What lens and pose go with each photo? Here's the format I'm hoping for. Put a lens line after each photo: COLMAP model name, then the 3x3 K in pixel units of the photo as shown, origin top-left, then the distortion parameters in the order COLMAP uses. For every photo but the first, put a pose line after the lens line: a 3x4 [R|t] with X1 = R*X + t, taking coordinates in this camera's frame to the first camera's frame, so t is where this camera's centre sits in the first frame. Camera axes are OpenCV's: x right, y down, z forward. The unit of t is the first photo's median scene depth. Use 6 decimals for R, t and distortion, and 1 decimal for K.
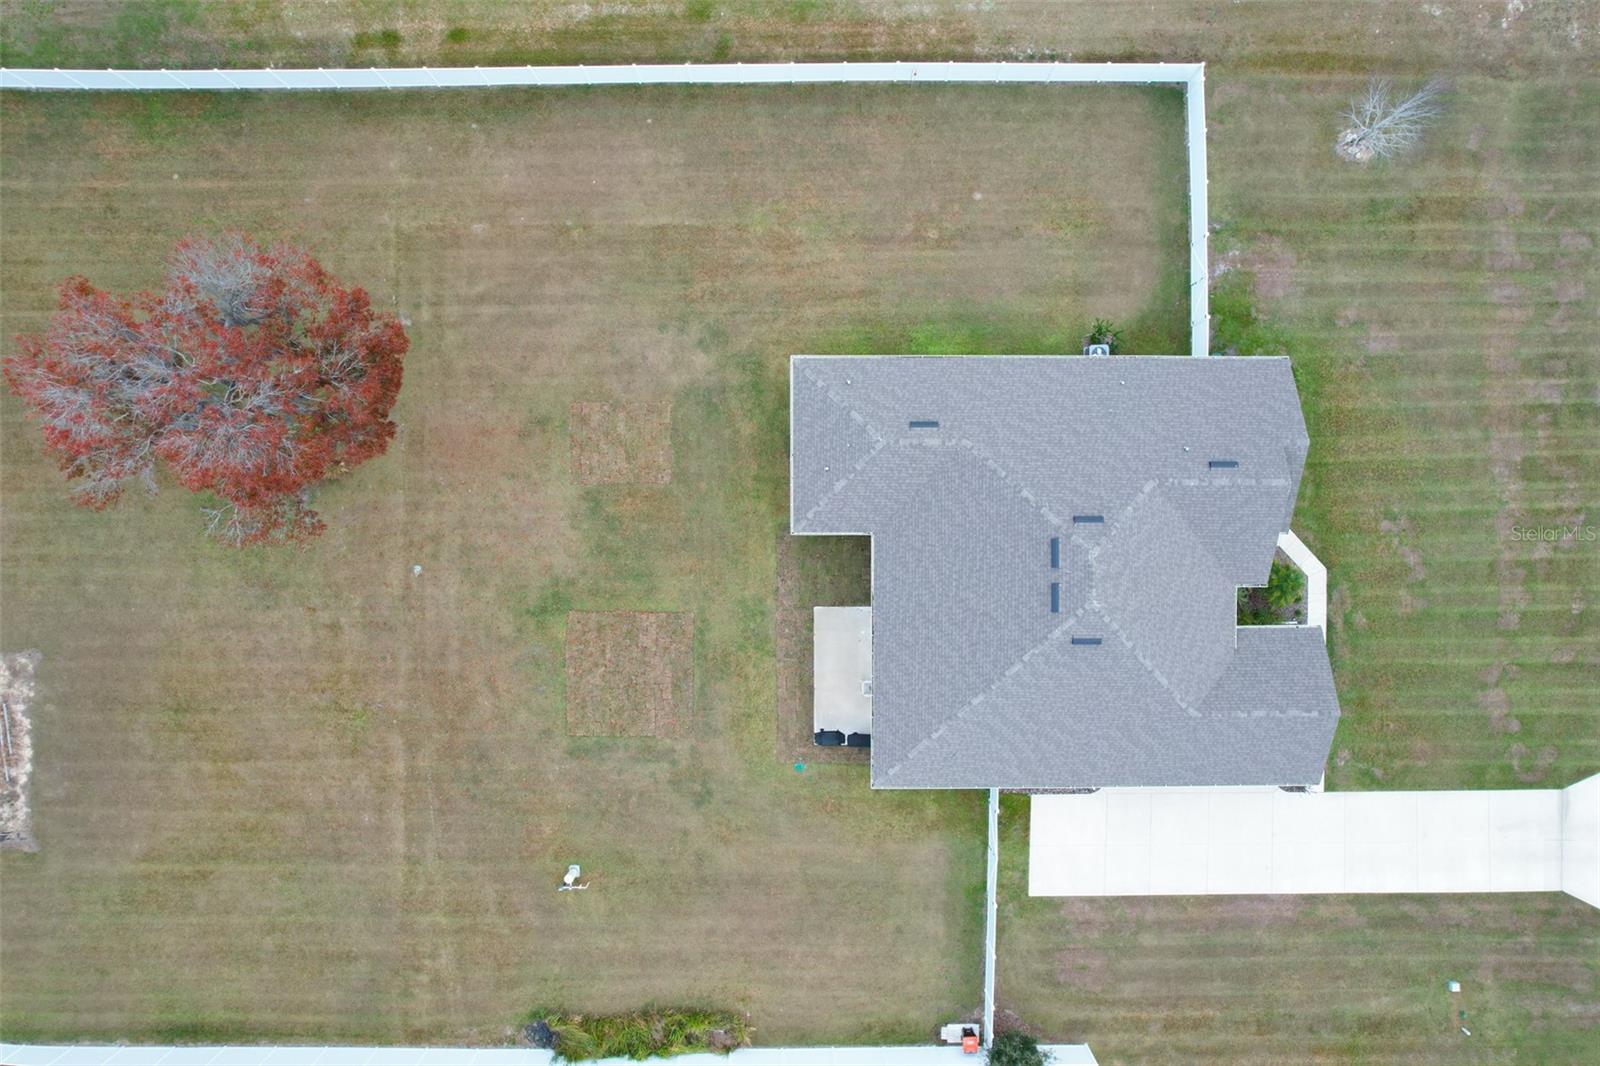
lens RADIAL K [[1024.5, 0, 804.5], [0, 1024.5, 531.8], [0, 0, 1]] dist [-0.079474, 0.073430]
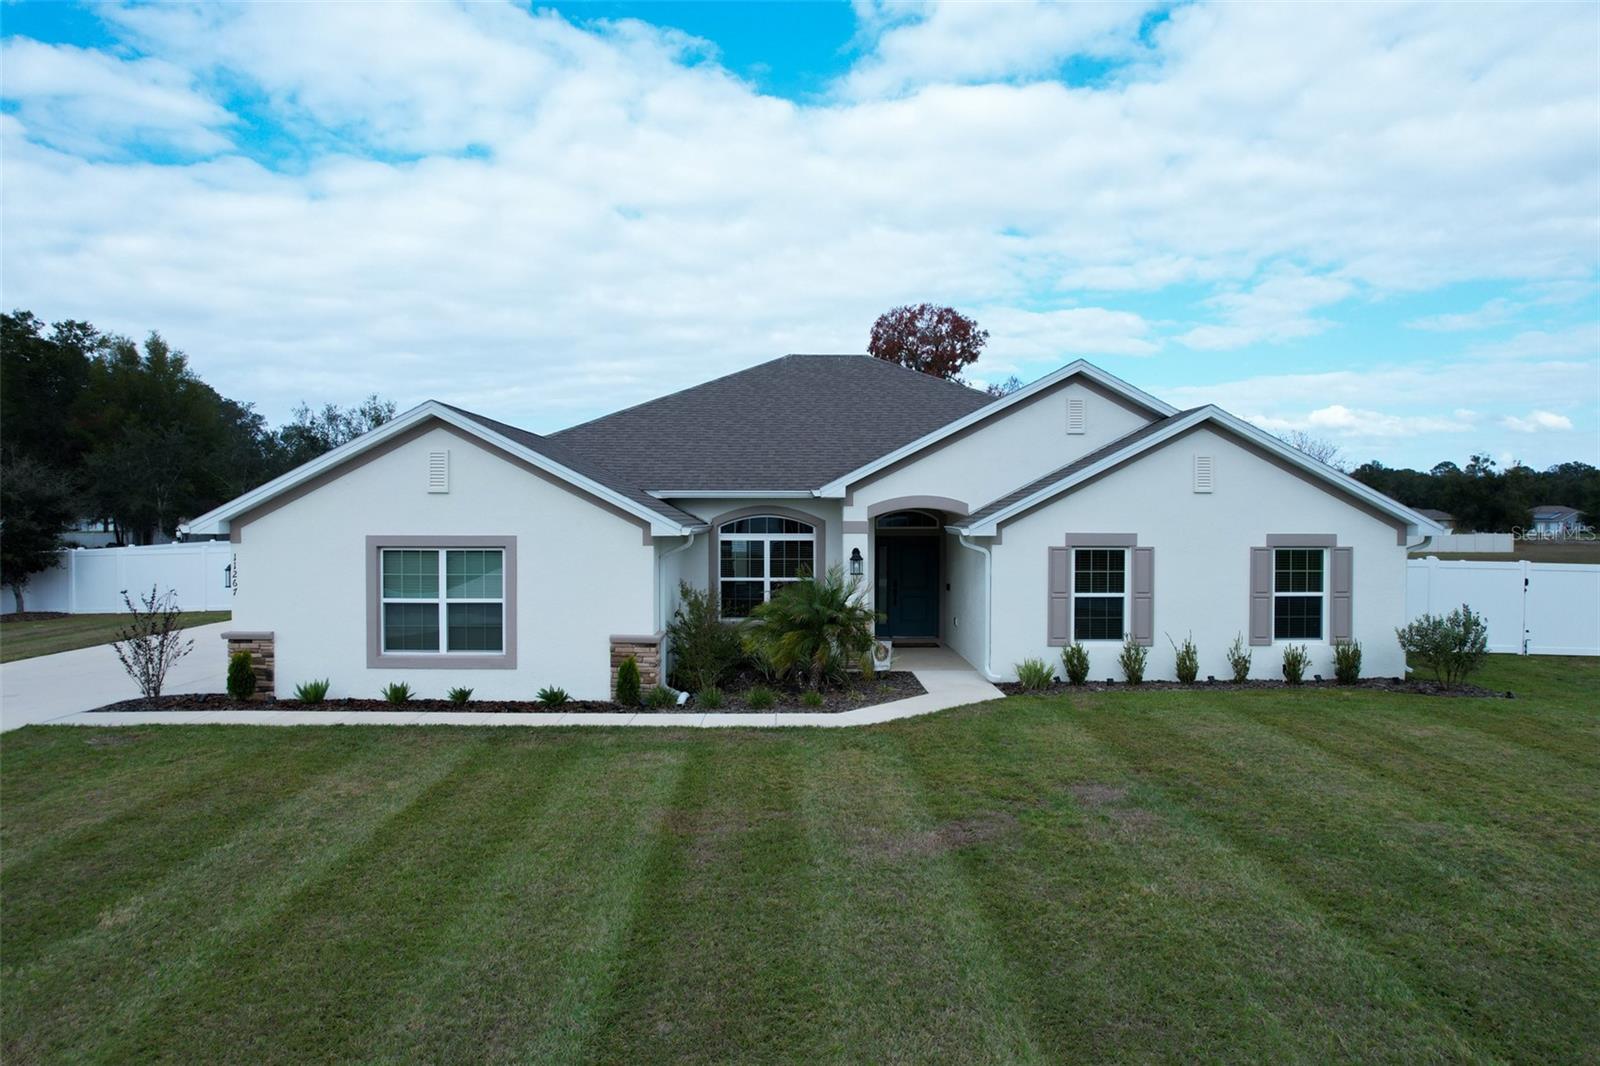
lens RADIAL K [[1024.5, 0, 804.5], [0, 1024.5, 531.8], [0, 0, 1]] dist [-0.079474, 0.073430]
pose [[0.015239, 0.016670, -0.999745, 0.783283], [-0.999744, -0.016452, -0.015514, 0.058488], [-0.016707, 0.999726, 0.016415, 0.940072]]
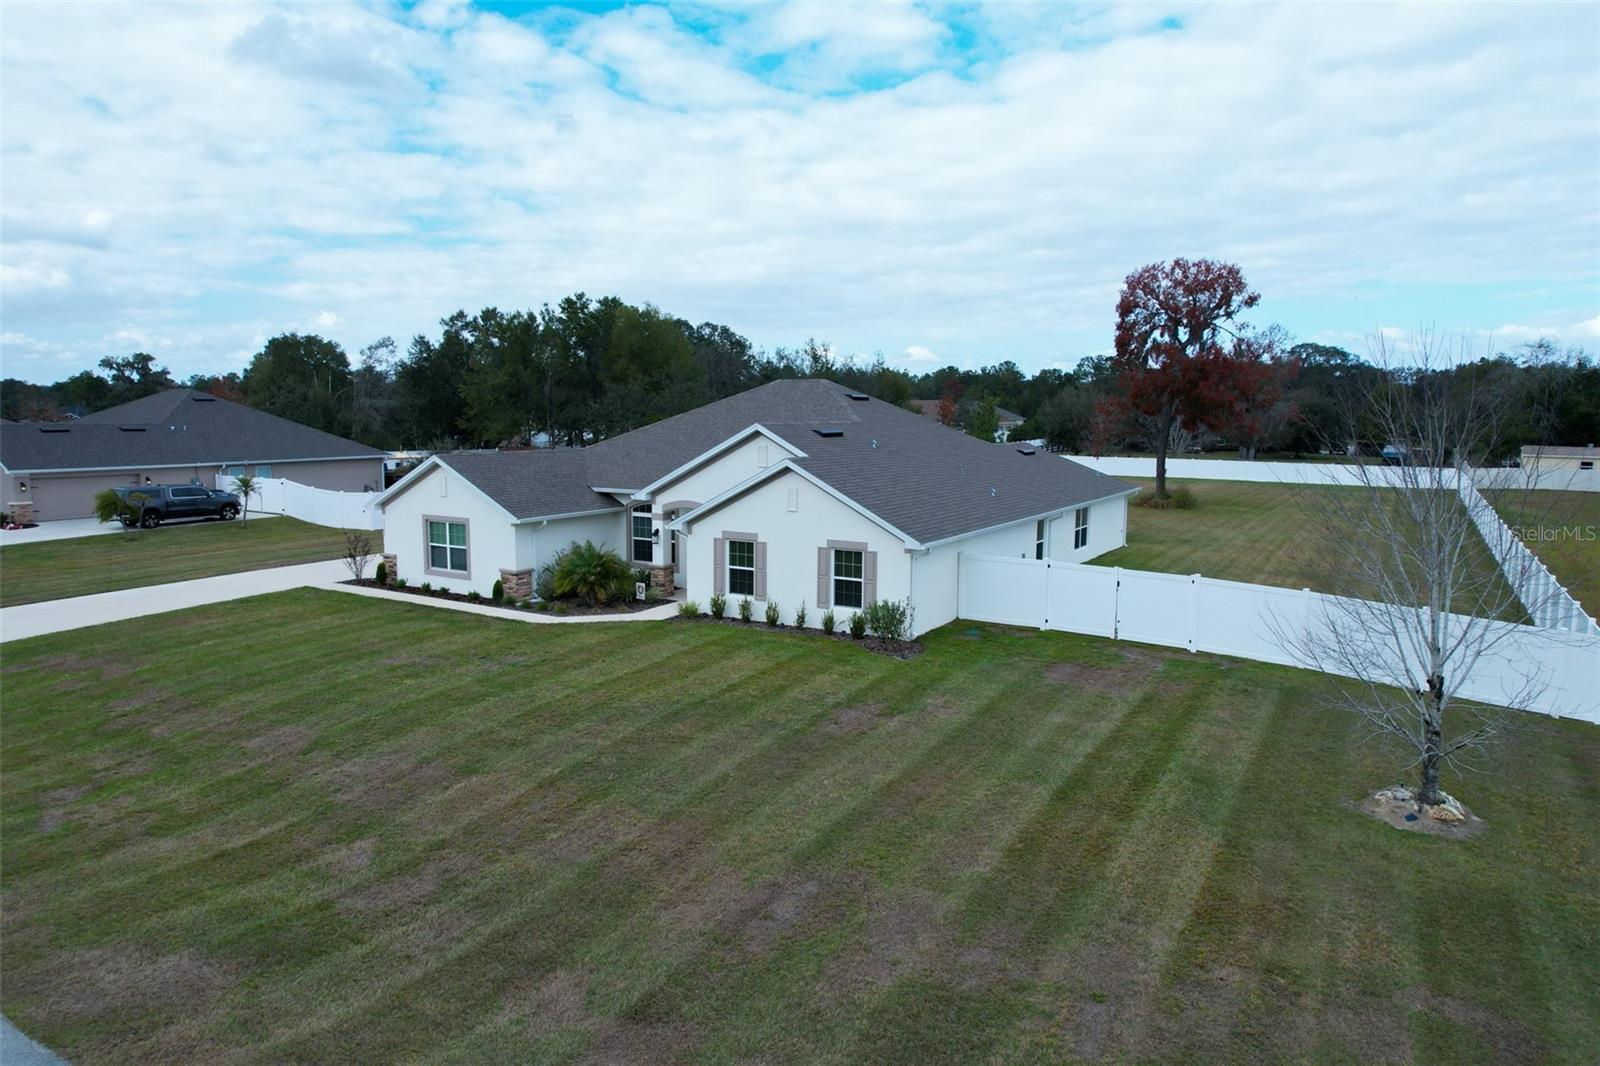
lens RADIAL K [[1024.5, 0, 804.5], [0, 1024.5, 531.8], [0, 0, 1]] dist [-0.079474, 0.073430]
pose [[-0.519913, 0.101561, -0.848160, 0.914146], [-0.854053, -0.081359, 0.513784, -0.373210], [-0.016825, 0.991497, 0.129038, 0.869483]]
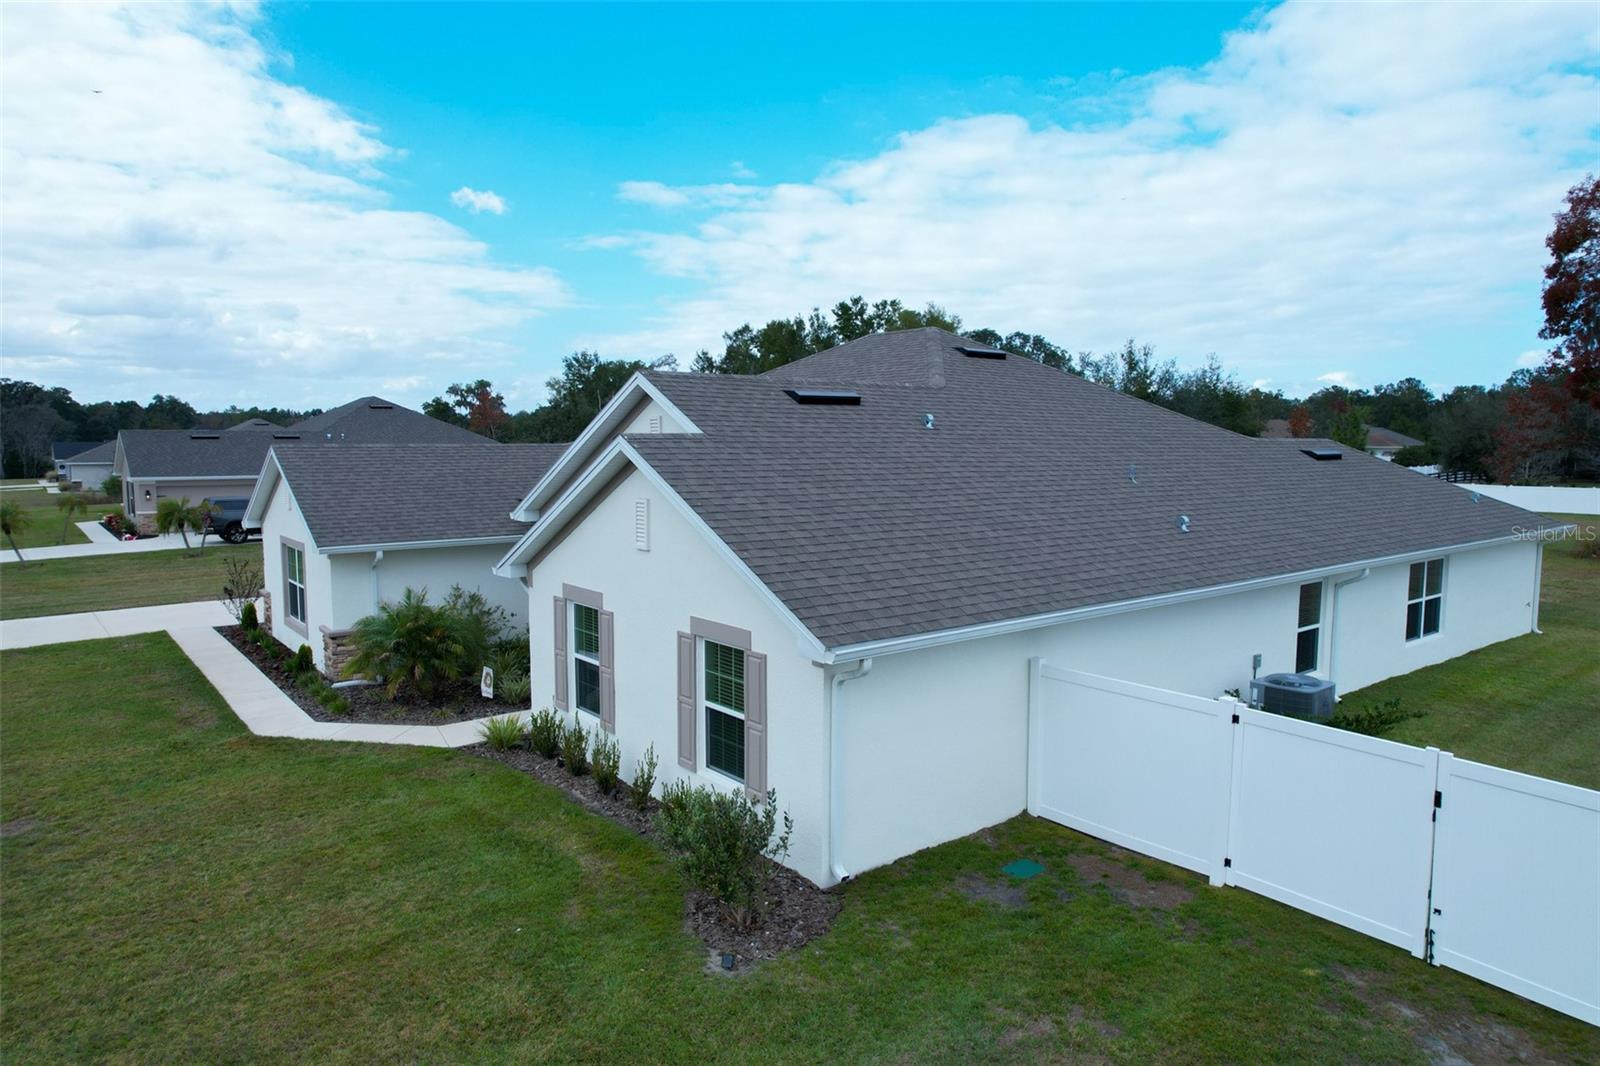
lens RADIAL K [[1024.5, 0, 804.5], [0, 1024.5, 531.8], [0, 0, 1]] dist [-0.079474, 0.073430]
pose [[-0.783208, 0.057702, -0.619076, 0.571457], [-0.621703, -0.086162, 0.778500, -0.305512], [-0.008420, 0.994609, 0.103356, 0.898934]]
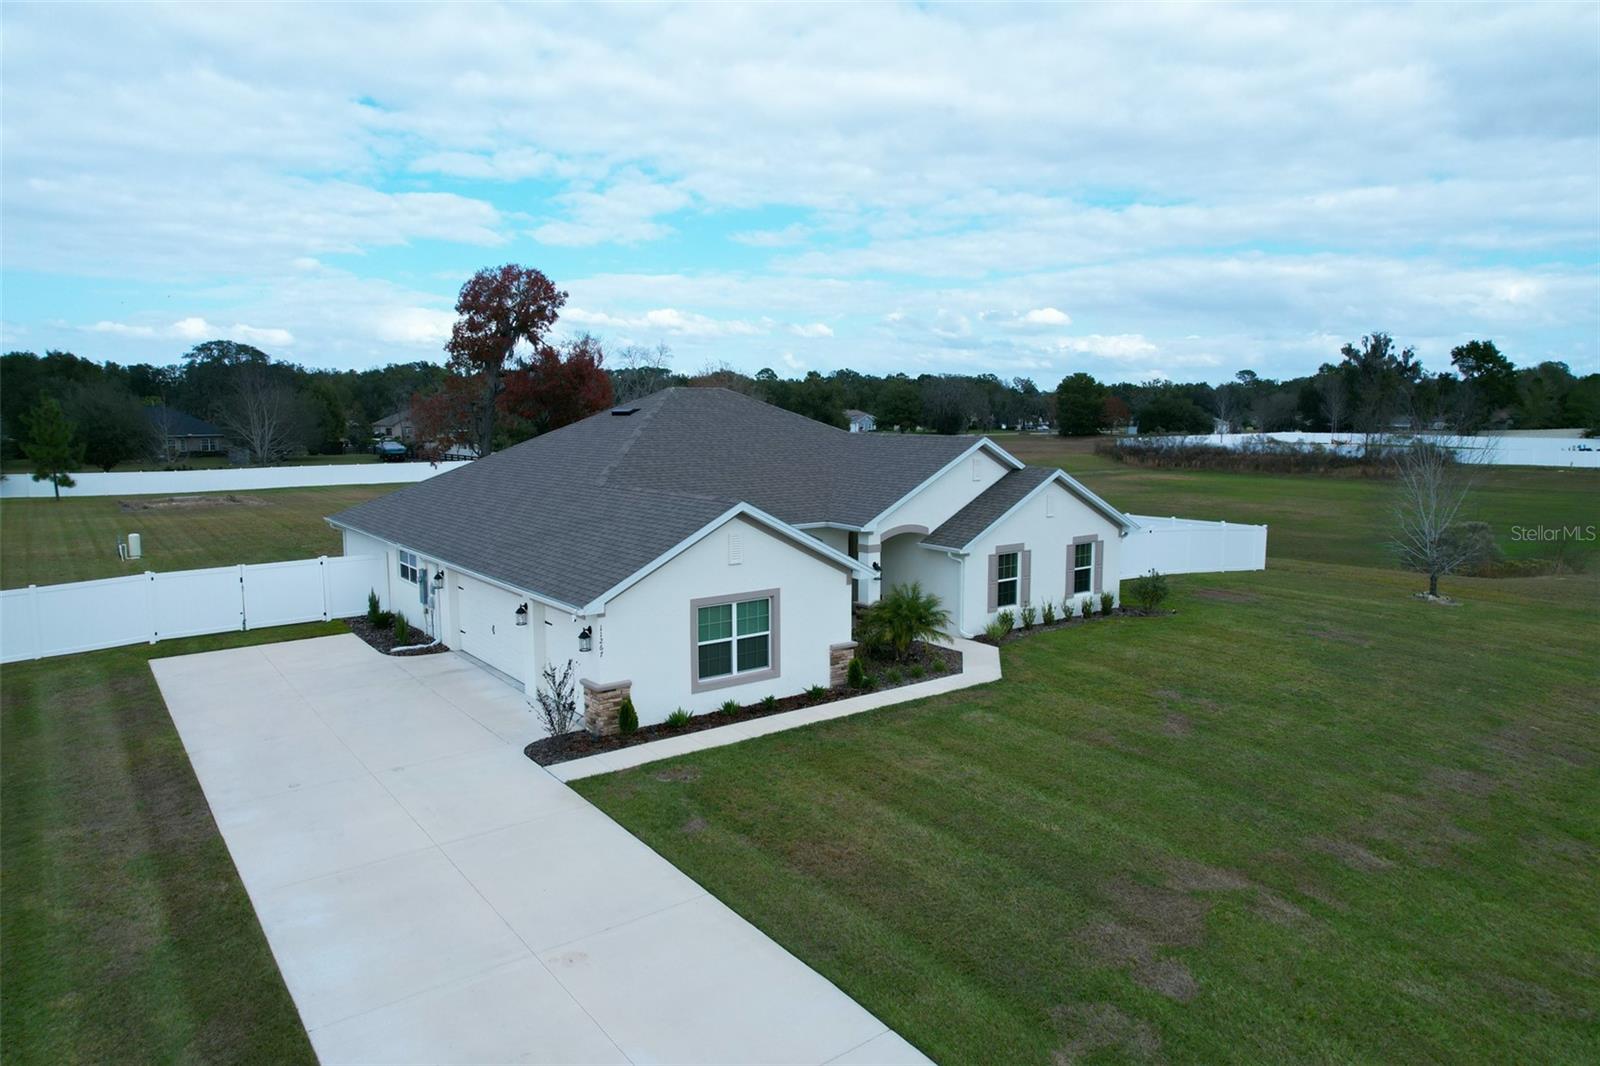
lens RADIAL K [[1024.5, 0, 804.5], [0, 1024.5, 531.8], [0, 0, 1]] dist [-0.079474, 0.073430]
pose [[0.603987, 0.096944, -0.791076, 0.834838], [-0.796906, 0.058711, -0.601243, 0.398425], [-0.011842, 0.993557, 0.112716, 0.872930]]
